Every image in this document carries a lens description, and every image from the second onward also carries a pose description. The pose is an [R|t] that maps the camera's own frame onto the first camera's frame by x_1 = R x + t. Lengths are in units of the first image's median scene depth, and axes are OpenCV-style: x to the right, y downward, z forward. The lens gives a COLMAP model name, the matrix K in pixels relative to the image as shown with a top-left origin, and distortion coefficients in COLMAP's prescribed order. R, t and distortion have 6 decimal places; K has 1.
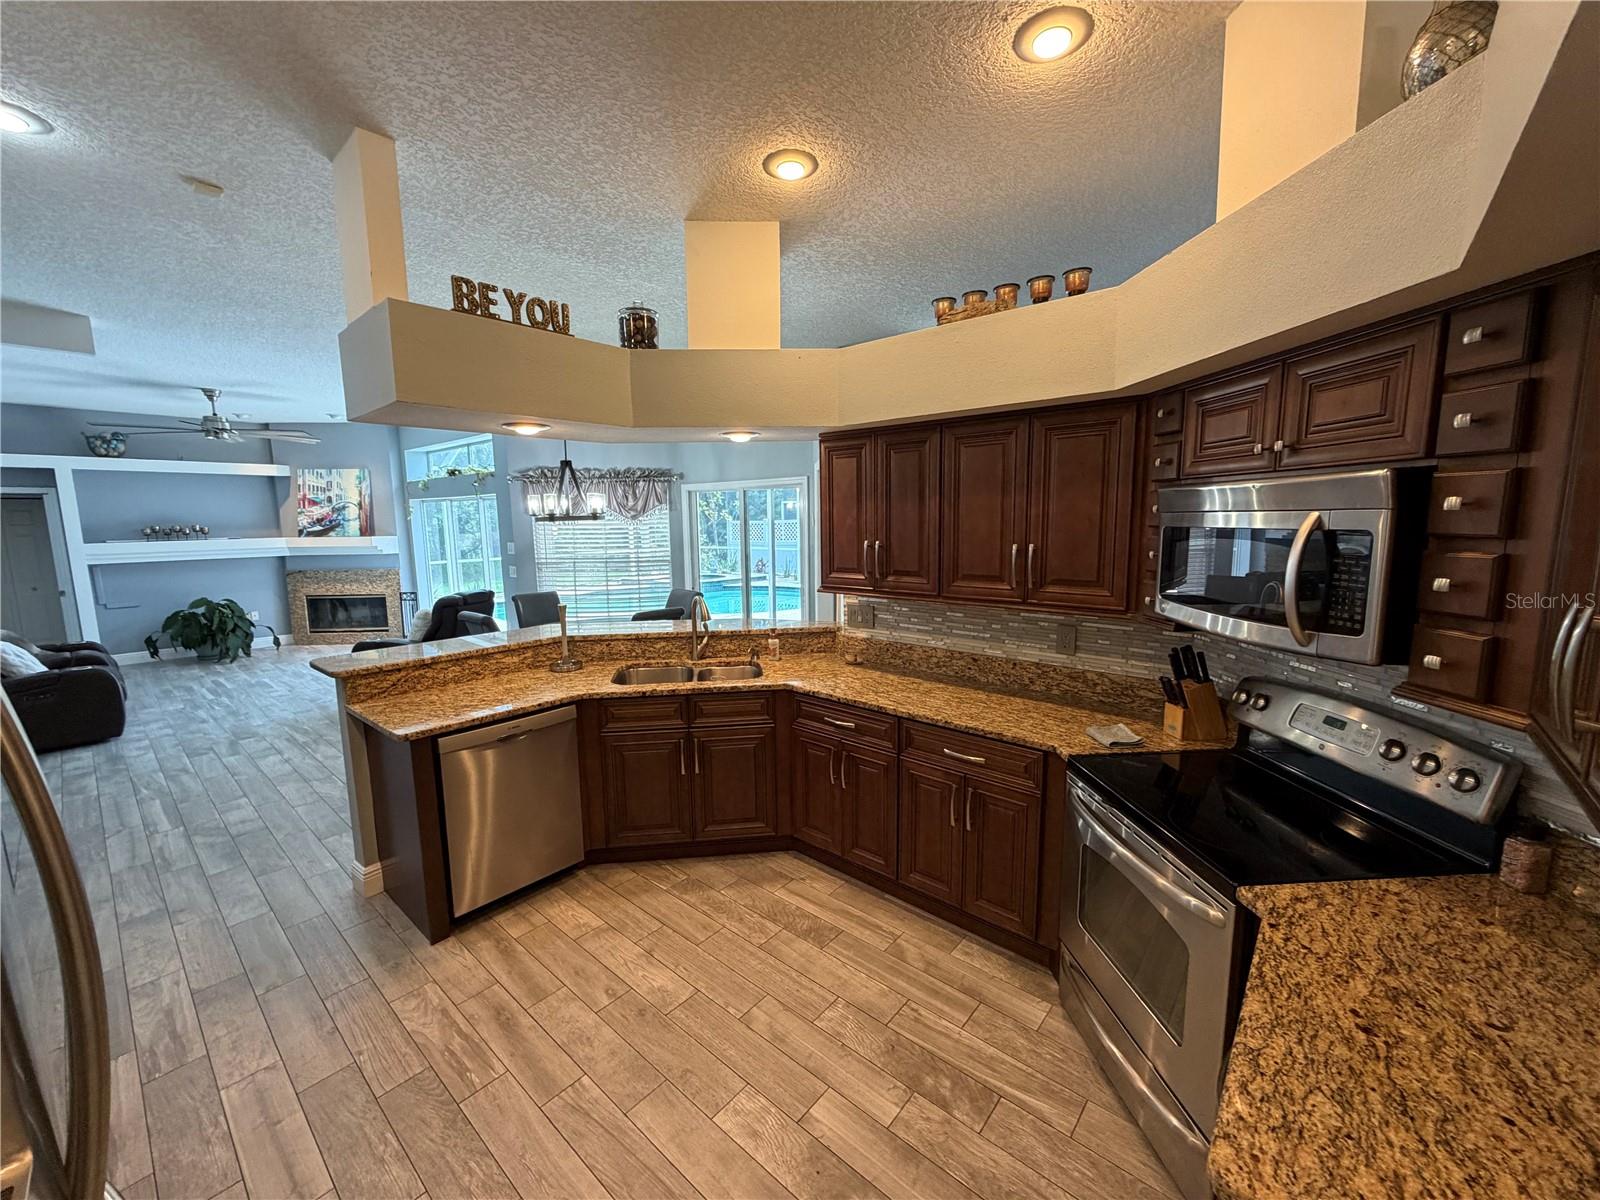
lens RADIAL K [[639.3, 0, 795.7], [0, 639.3, 602.6], [0, 0, 1]] dist [0.000884, 0.000622]
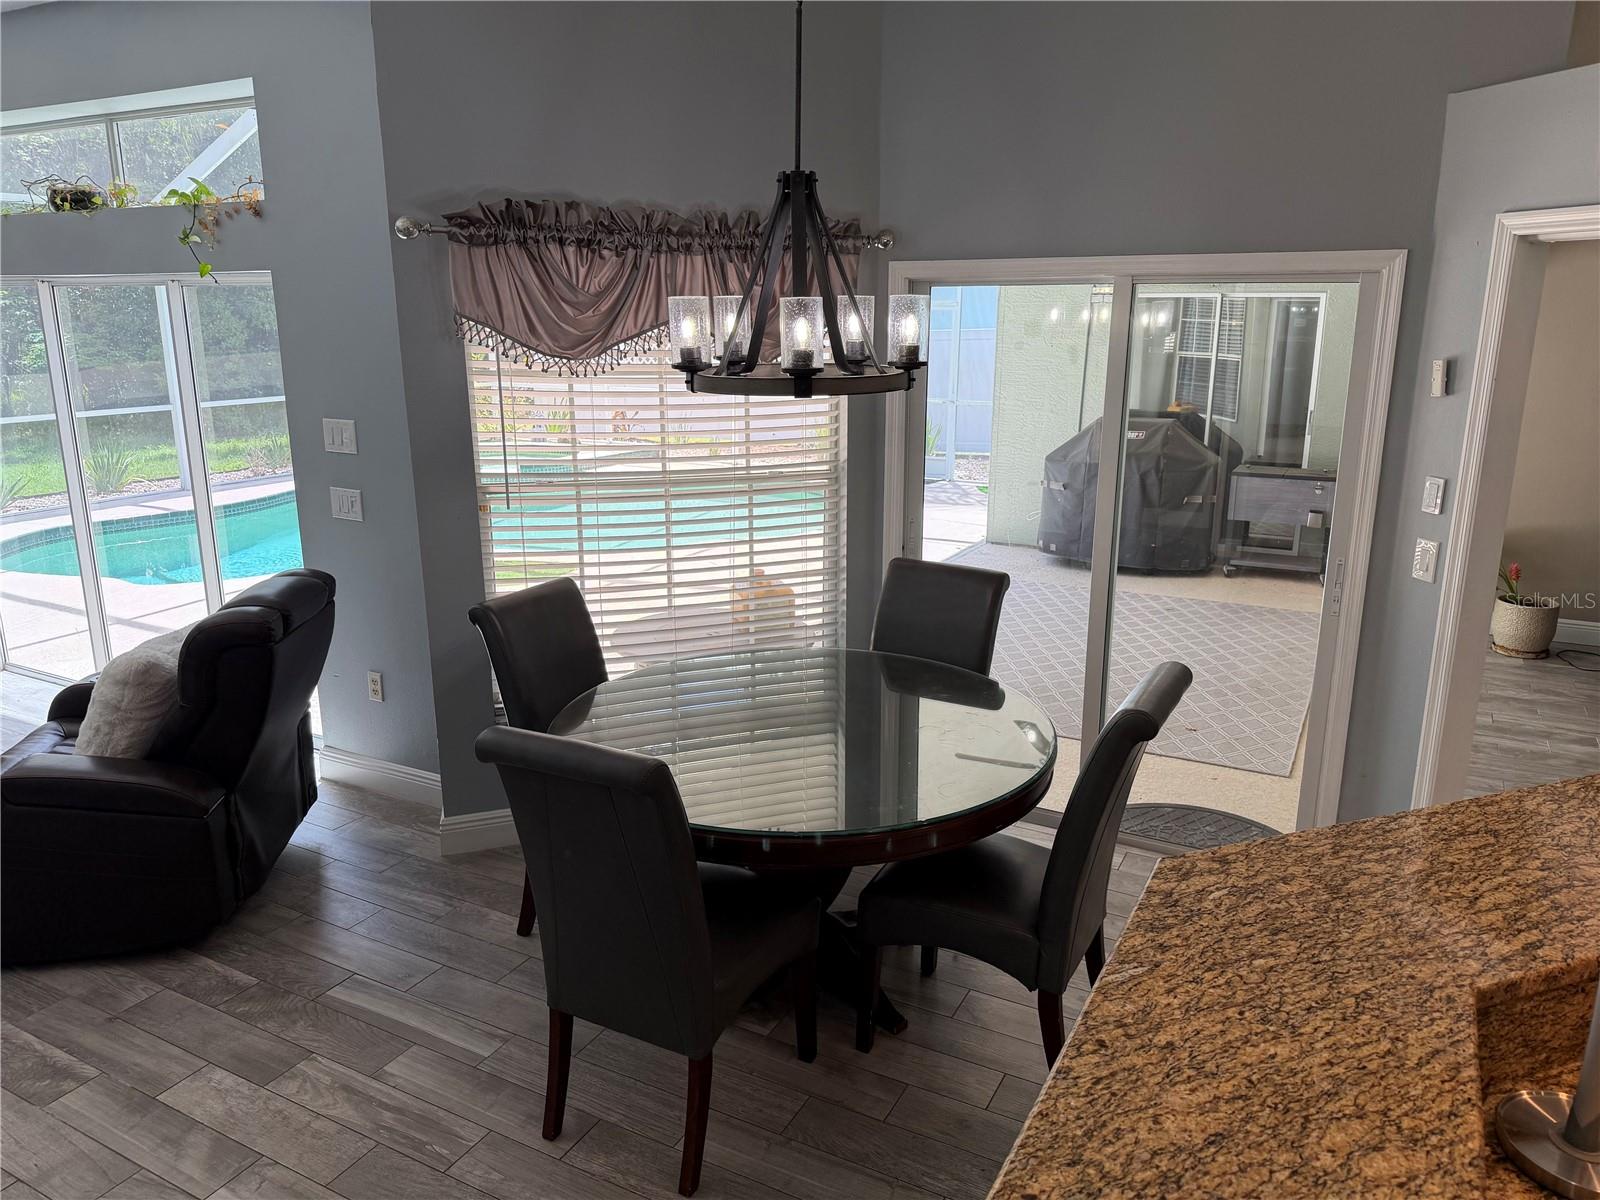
lens RADIAL K [[1120.7, 0, 806.9], [0, 1120.7, 595.2], [0, 0, 1]] dist [0.068451, -0.093406]
pose [[0.973866, -0.043312, 0.222954, -0.272912], [0.017502, 0.993041, 0.116464, -0.054260], [-0.226447, -0.109519, 0.967847, 0.281345]]
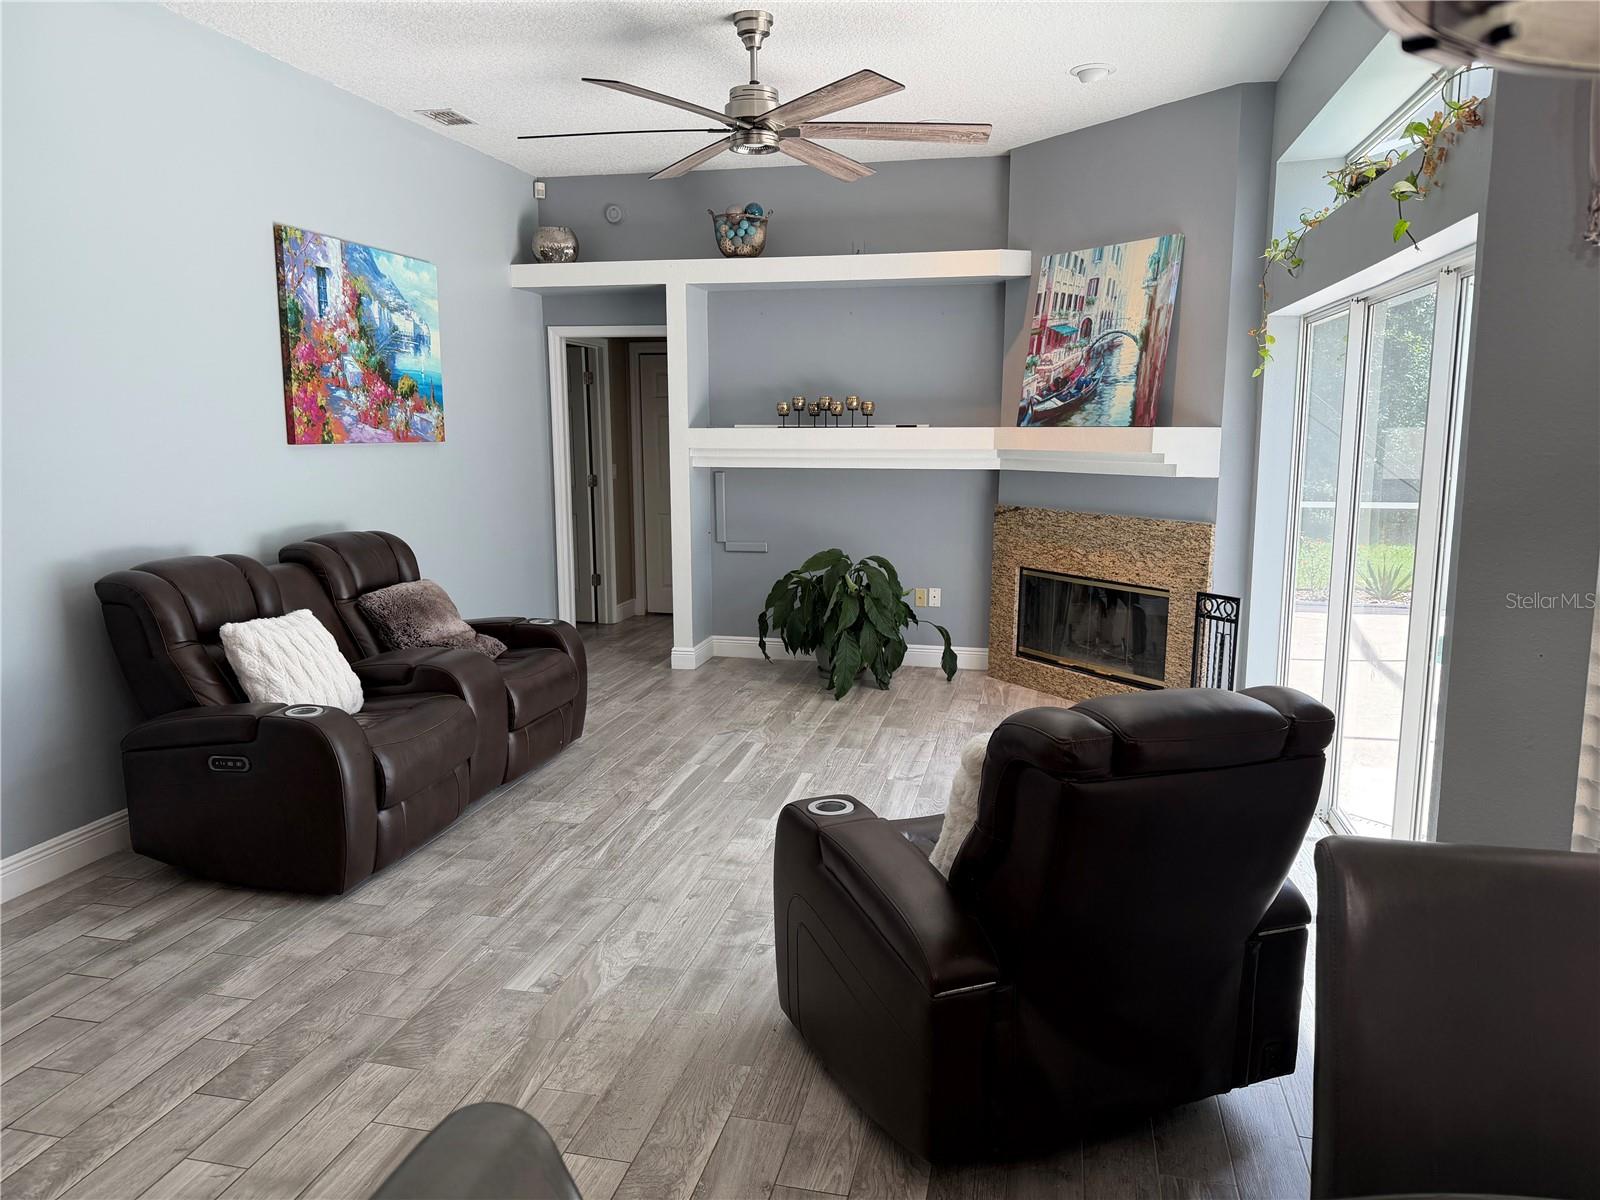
lens RADIAL K [[1120.7, 0, 789.5], [0, 1120.7, 607.8], [0, 0, 1]] dist [0.068451, -0.093406]
pose [[0.469538, 0.158306, -0.868604, -0.198113], [-0.124206, 0.985854, 0.112534, -0.049791], [0.874132, 0.055047, 0.482559, 0.527647]]
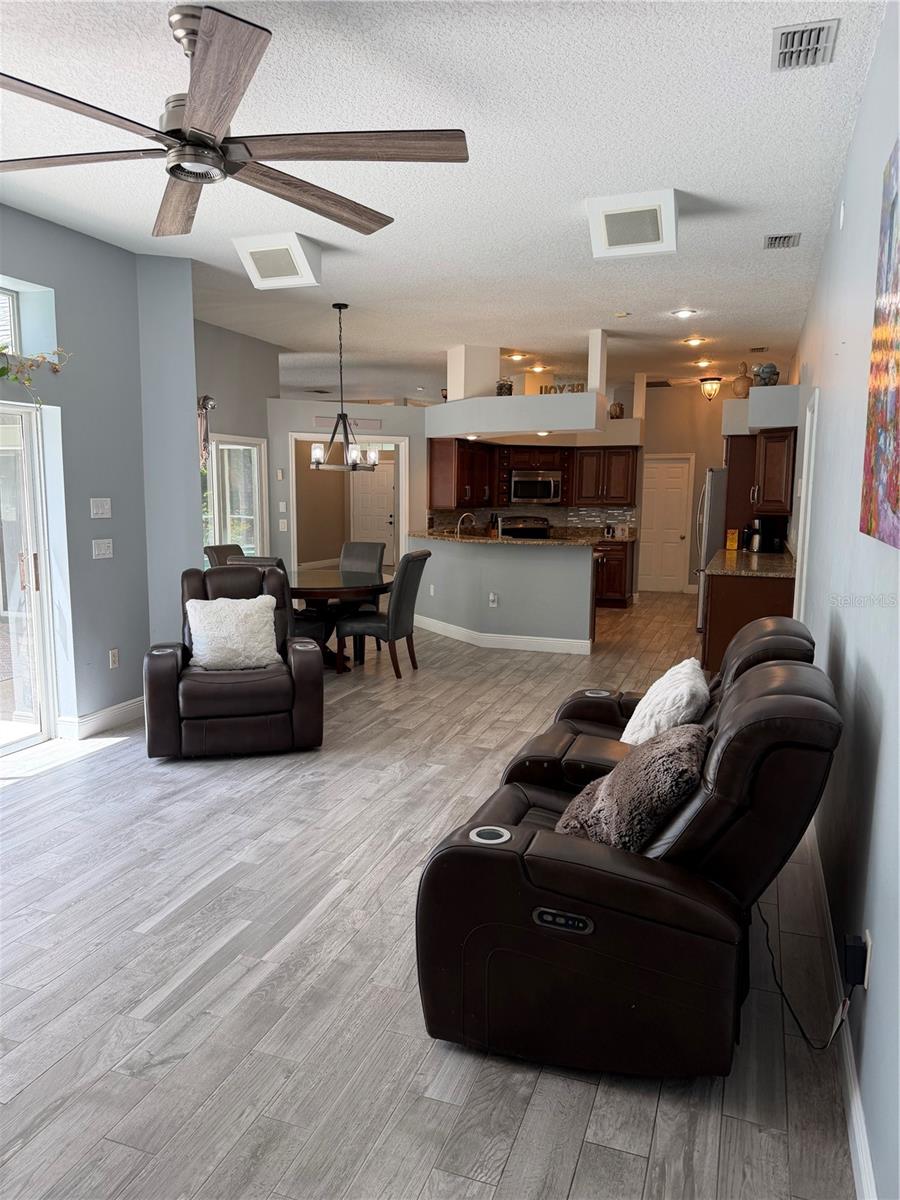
lens RADIAL K [[840.5, 0, 440.9], [0, 840.5, 623.7], [0, 0, 1]] dist [0.068451, -0.093406]
pose [[-0.358568, -0.136325, 0.923496, -1.021600], [0.125866, 0.973186, 0.192530, -0.075332], [-0.924979, 0.185271, -0.331795, 0.794607]]
